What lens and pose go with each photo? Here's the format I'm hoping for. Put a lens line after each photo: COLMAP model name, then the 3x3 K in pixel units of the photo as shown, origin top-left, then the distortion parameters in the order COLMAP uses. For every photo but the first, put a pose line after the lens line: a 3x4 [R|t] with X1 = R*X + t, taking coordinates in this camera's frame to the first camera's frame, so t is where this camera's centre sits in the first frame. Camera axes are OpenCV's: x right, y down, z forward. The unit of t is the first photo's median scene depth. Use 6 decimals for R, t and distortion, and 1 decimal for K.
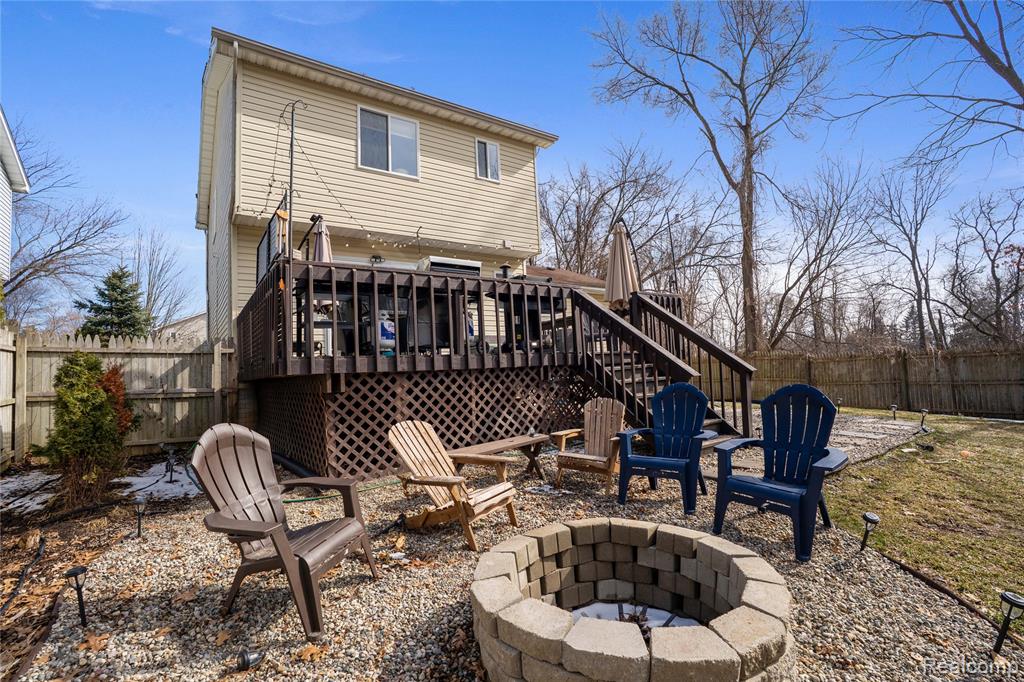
lens RADIAL K [[497.4, 0, 510.4], [0, 497.4, 336.1], [0, 0, 1]] dist [-0.092714, 0.034737]
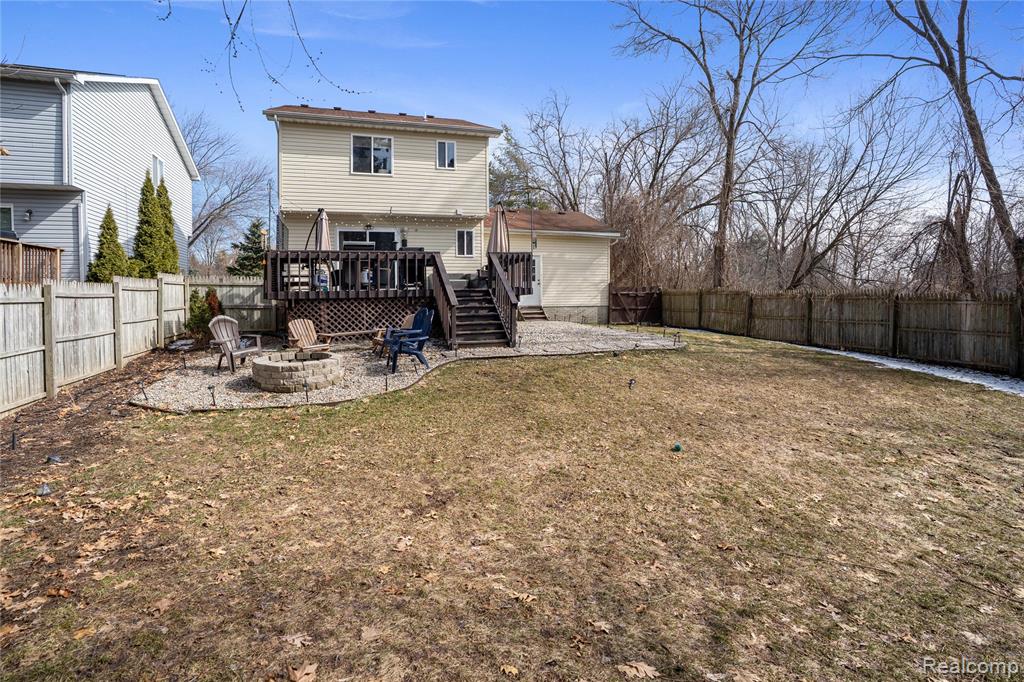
lens RADIAL K [[504.6, 0, 510.4], [0, 504.6, 302.3], [0, 0, 1]] dist [-0.094049, 0.033869]
pose [[0.961600, 0.032130, -0.272566, 0.824254], [-0.007809, 0.995925, 0.089850, -0.080479], [0.274343, -0.084272, 0.957932, -0.611176]]
